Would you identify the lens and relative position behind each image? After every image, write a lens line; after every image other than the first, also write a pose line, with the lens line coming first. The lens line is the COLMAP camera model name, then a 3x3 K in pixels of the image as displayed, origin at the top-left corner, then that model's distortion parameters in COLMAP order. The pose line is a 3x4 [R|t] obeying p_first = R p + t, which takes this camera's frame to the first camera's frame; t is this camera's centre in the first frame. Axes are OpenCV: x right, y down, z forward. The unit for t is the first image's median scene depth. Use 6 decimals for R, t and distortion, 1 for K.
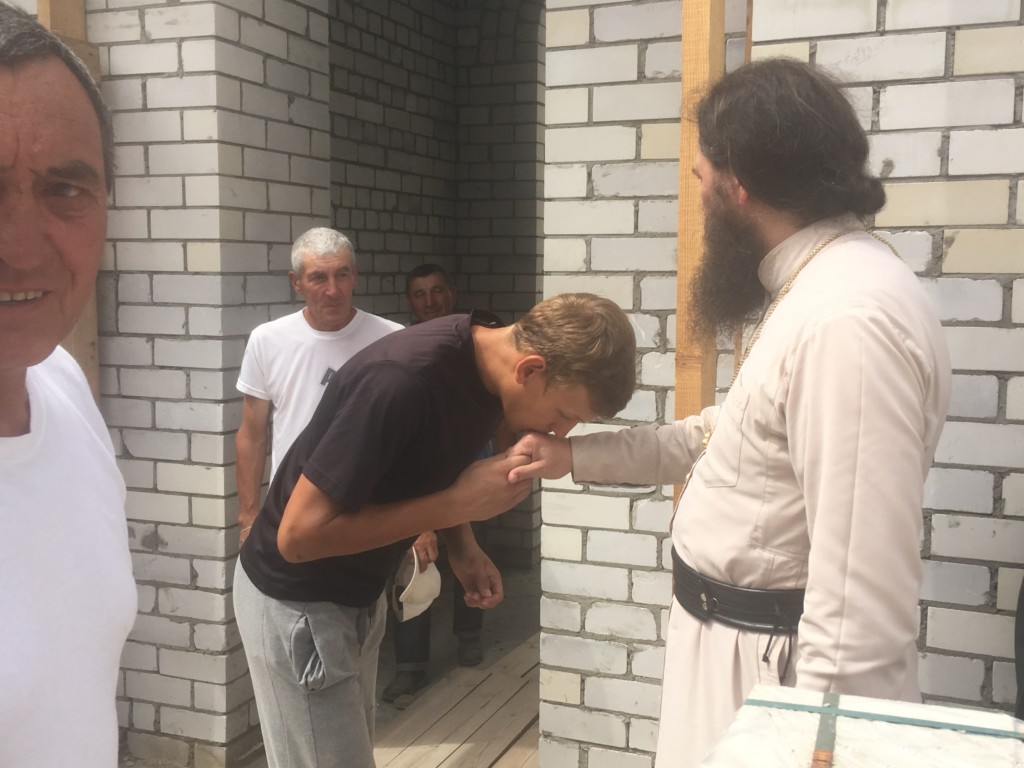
lens RADIAL K [[1111.5, 0, 457.6], [0, 1111.5, 392.7], [0, 0, 1]] dist [0.072537, -0.111374]
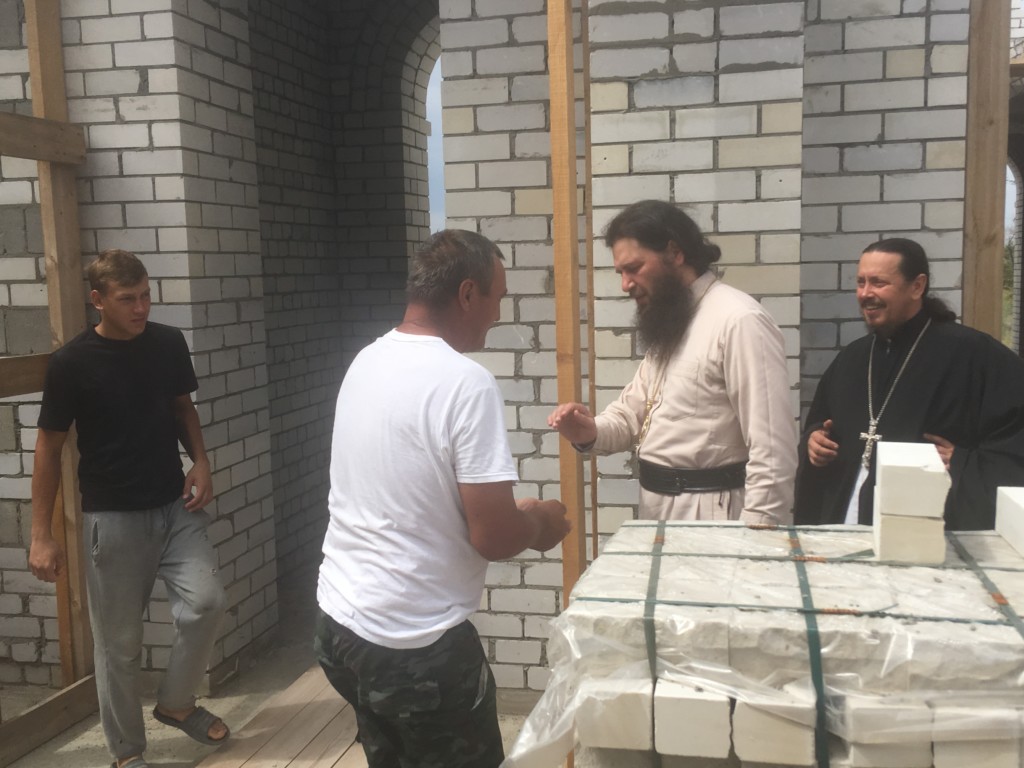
lens RADIAL K [[1199.0, 0, 430.4], [0, 1199.0, 383.4], [0, 0, 1]] dist [0.035782, 0.020447]
pose [[0.989777, -0.041863, 0.136338, -0.128517], [0.043551, 0.999007, -0.009420, 0.009696], [-0.135808, 0.015262, 0.990618, -0.392050]]
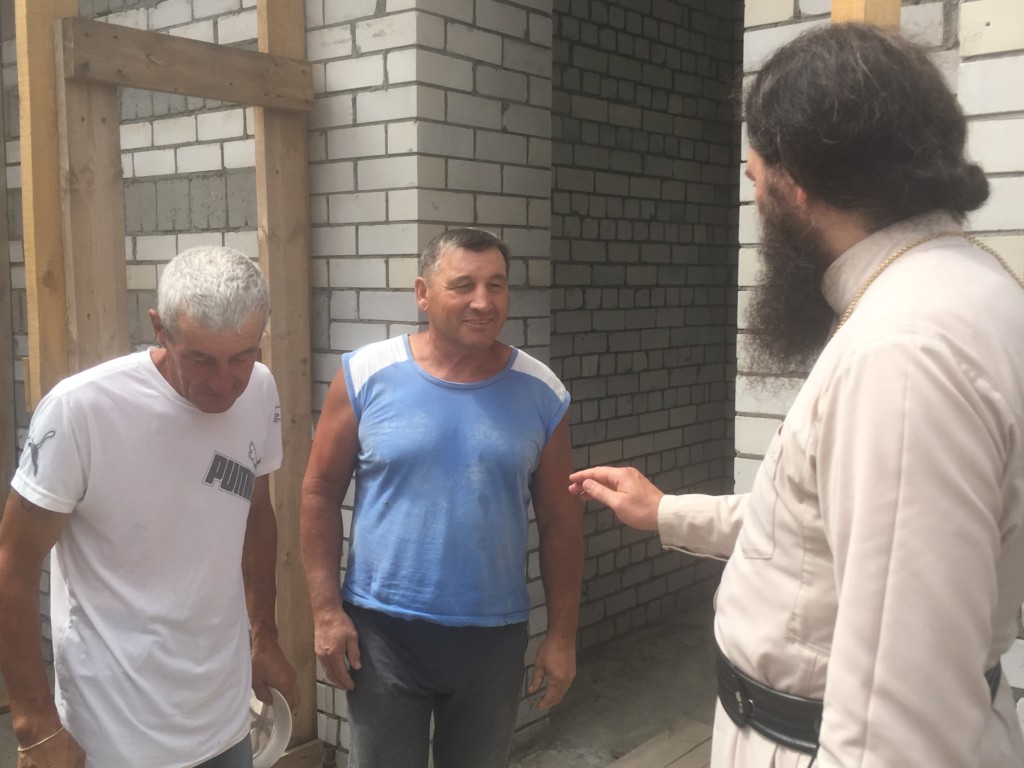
lens RADIAL K [[1113.6, 0, 511.6], [0, 1113.6, 401.6], [0, 0, 1]] dist [0.067348, -0.047424]
pose [[0.961663, 0.018987, -0.273575, 0.130289], [-0.019753, 0.999805, -0.000046, -0.010626], [0.273521, 0.005448, 0.961851, 0.087053]]
